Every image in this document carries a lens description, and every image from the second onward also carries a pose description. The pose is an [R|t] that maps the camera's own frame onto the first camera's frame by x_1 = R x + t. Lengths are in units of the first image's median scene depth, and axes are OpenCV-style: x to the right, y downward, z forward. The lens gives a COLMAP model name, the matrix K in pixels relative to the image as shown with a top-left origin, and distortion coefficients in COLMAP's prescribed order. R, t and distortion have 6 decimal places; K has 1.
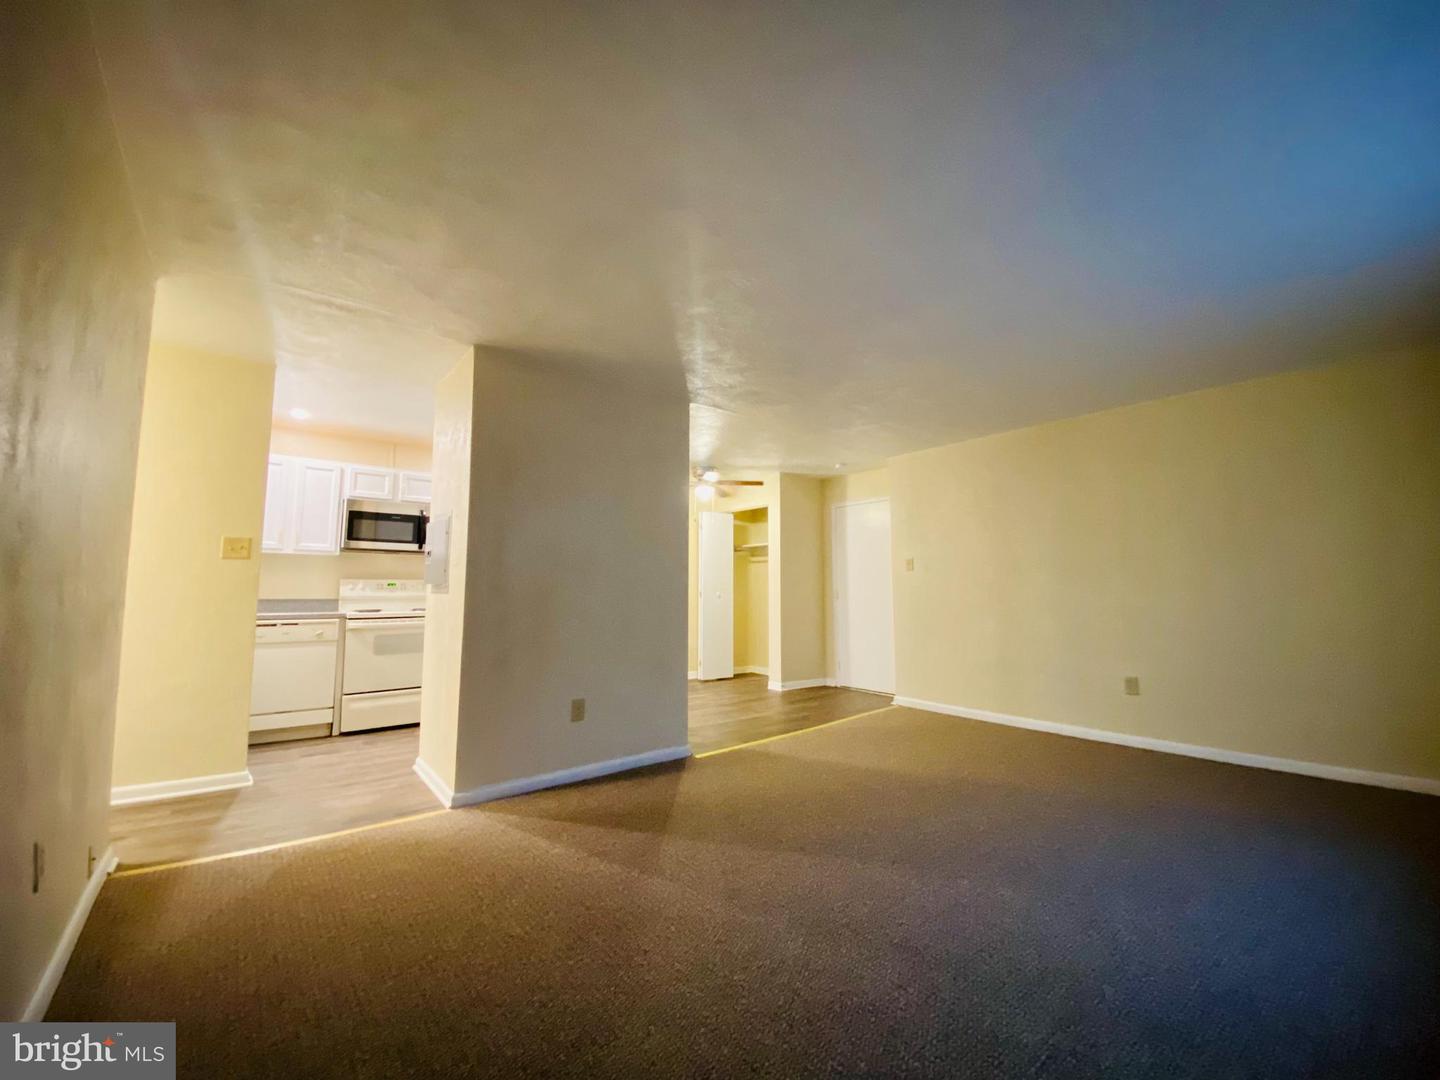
lens RADIAL K [[577.5, 0, 720.0], [0, 577.5, 540.0], [0, 0, 1]] dist [0.000945, 0.000041]
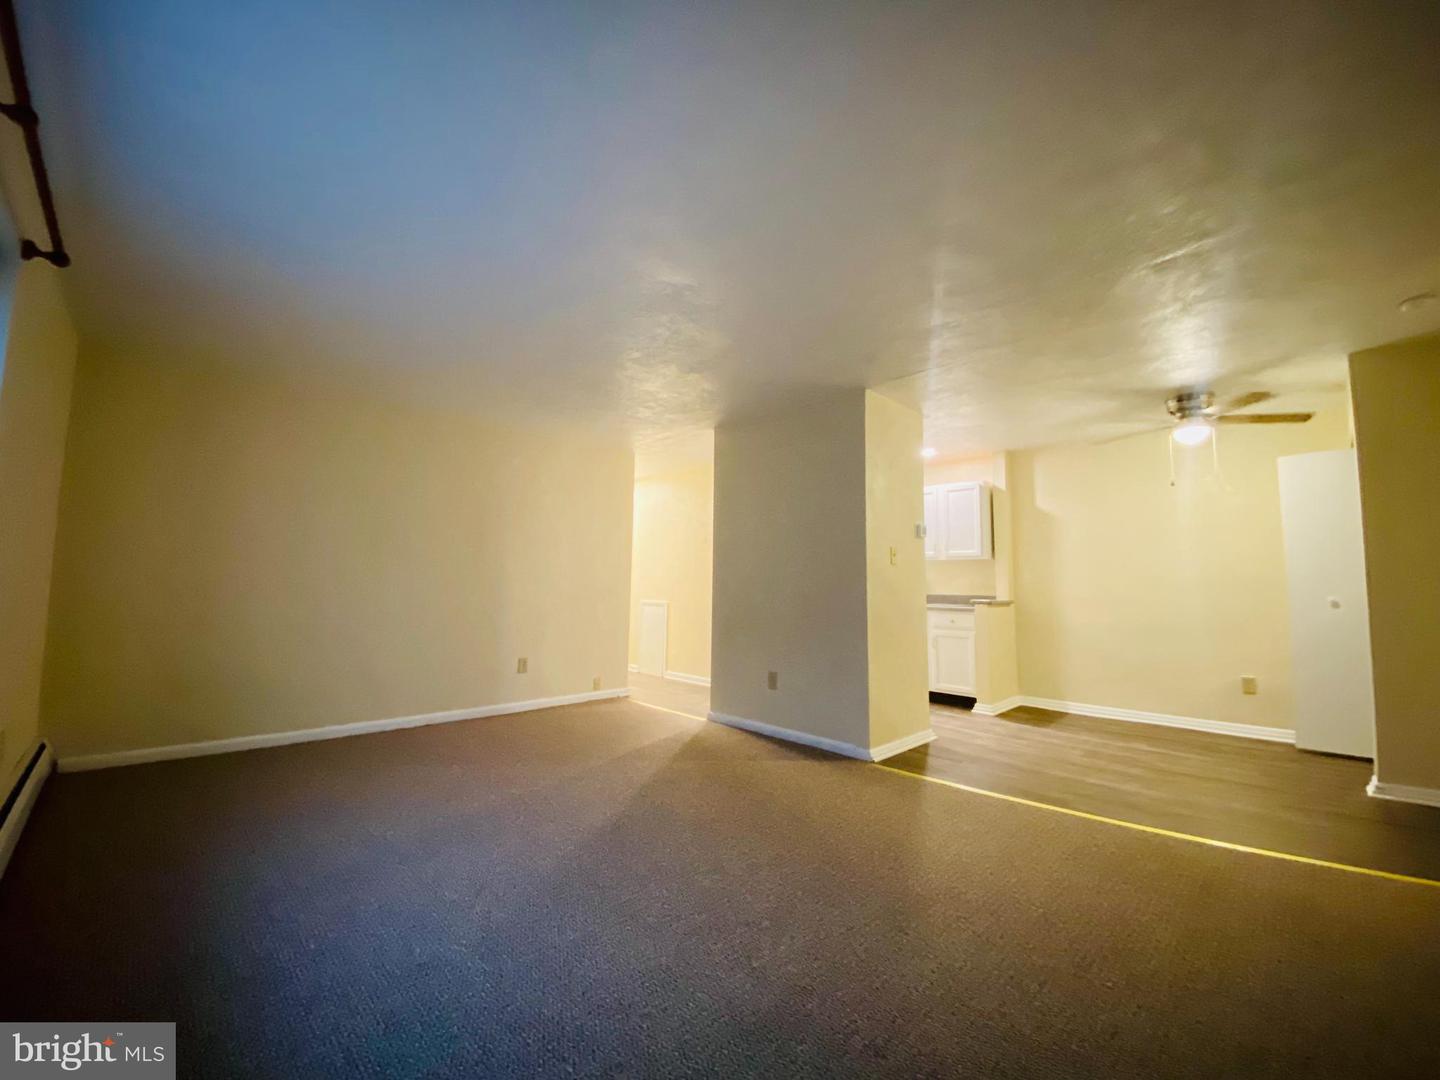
lens RADIAL K [[577.5, 0, 720.0], [0, 577.5, 540.0], [0, 0, 1]] dist [0.000945, 0.000041]
pose [[0.078073, -0.078553, -0.993848, 0.930692], [0.071155, 0.994788, -0.073038, 0.070712], [0.994405, -0.065014, 0.083256, 0.739762]]
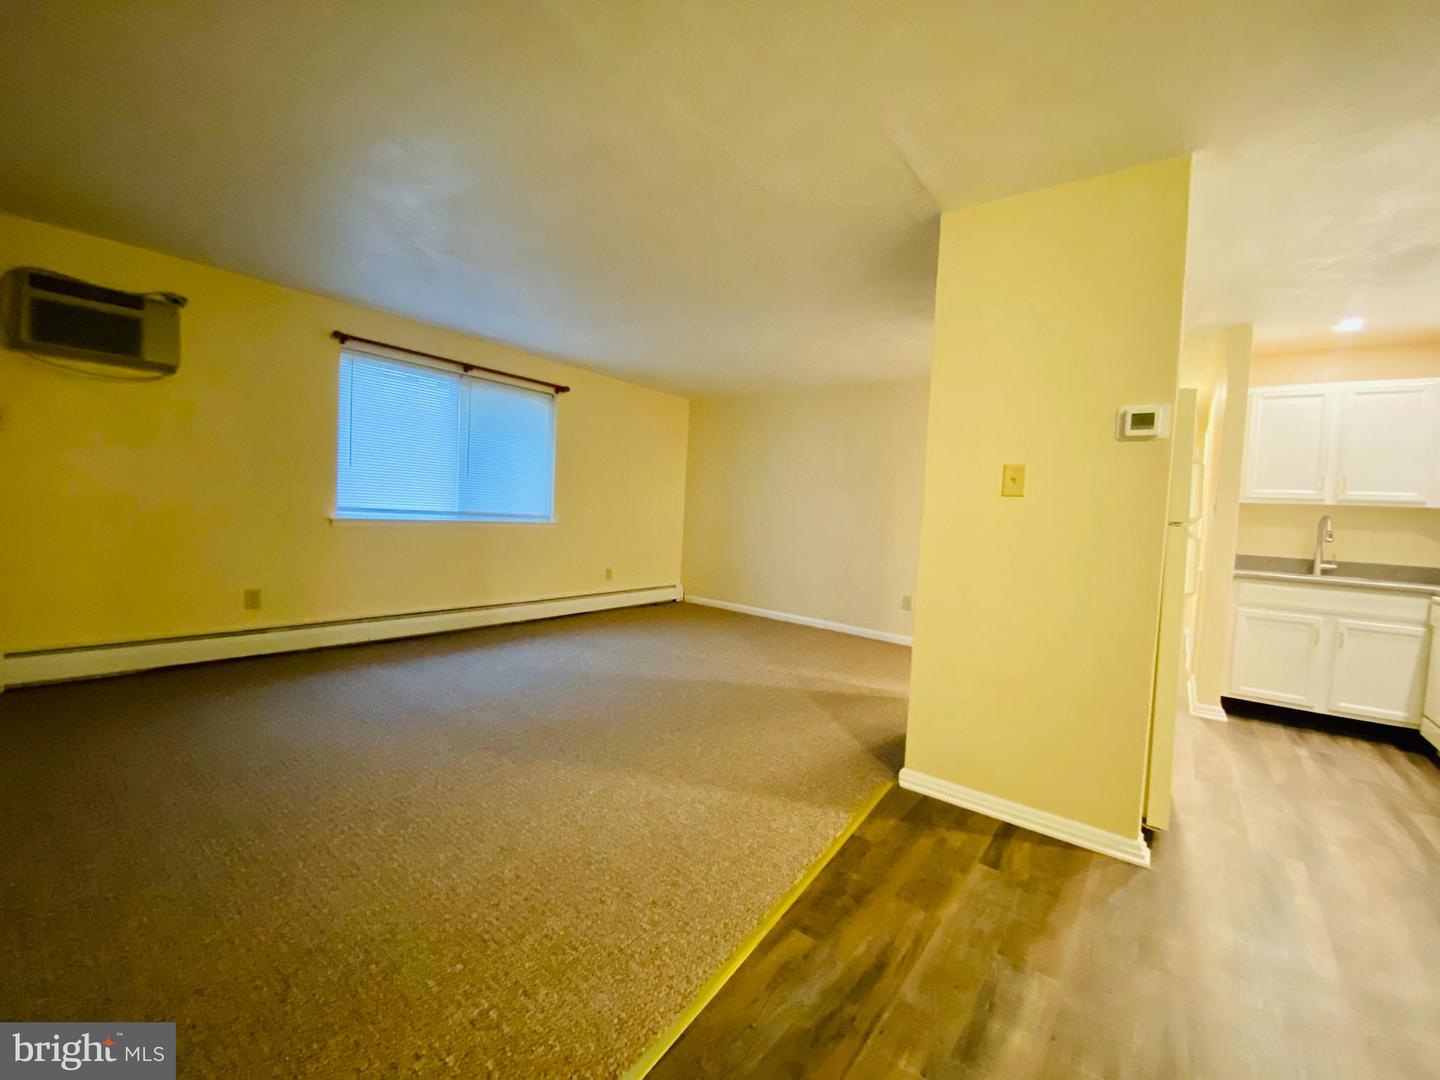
lens RADIAL K [[603.6, 0, 720.0], [0, 603.6, 540.0], [0, 0, 1]] dist [0.000458, -0.000038]
pose [[-0.978505, -0.049175, -0.200276, 0.300891], [-0.042607, 0.998407, -0.036977, 0.147635], [0.201775, -0.027649, -0.979042, 1.697210]]
